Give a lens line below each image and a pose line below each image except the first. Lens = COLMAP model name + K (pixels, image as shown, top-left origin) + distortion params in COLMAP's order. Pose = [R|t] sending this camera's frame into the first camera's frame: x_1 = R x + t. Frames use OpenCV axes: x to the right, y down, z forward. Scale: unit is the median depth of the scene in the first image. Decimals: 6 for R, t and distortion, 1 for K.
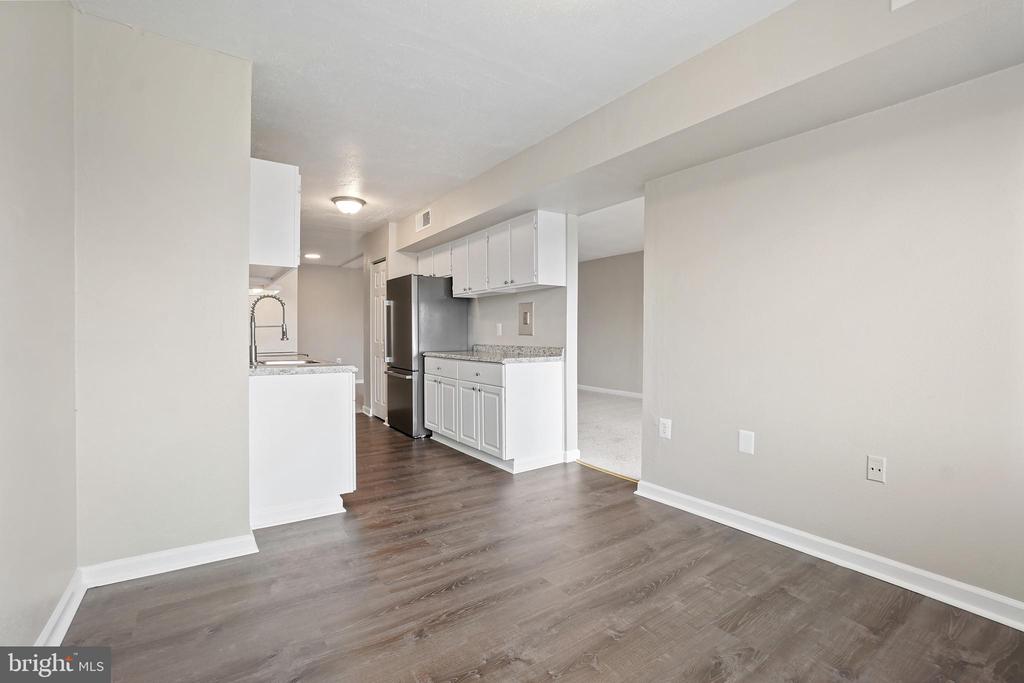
lens RADIAL K [[459.3, 0, 510.0], [0, 459.3, 340.4], [0, 0, 1]] dist [-0.002187, -0.000267]
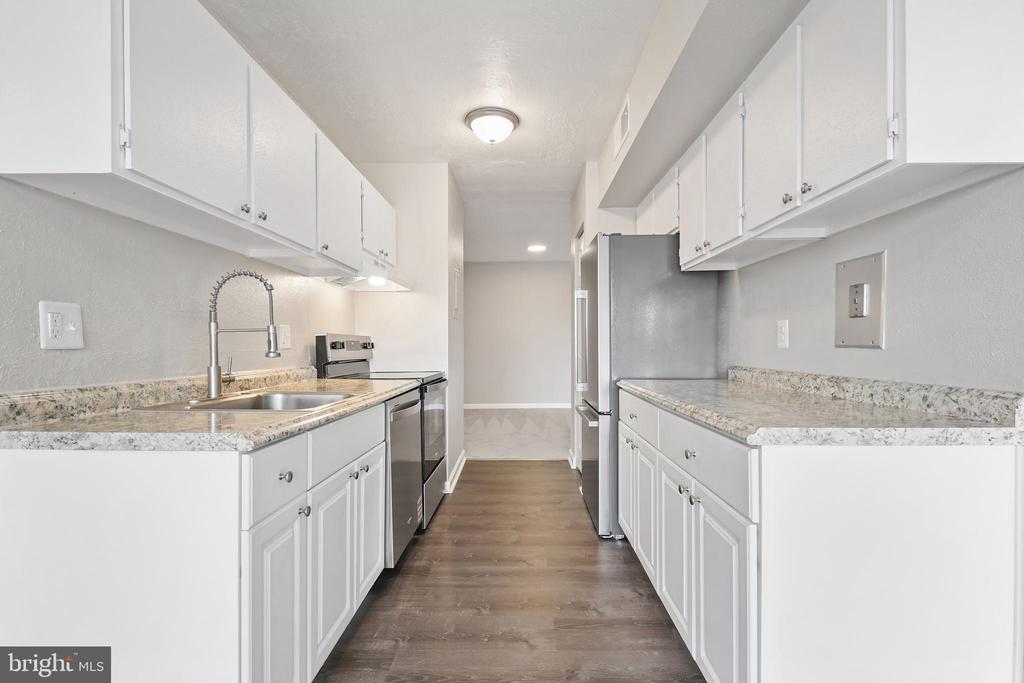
lens RADIAL K [[459.3, 0, 524.2], [0, 459.3, 355.4], [0, 0, 1]] dist [-0.002187, -0.000267]
pose [[0.817513, 0.012465, -0.575775, 0.027905], [-0.008035, 0.999915, 0.010238, -0.006842], [0.575854, -0.003743, 0.817544, 0.541345]]
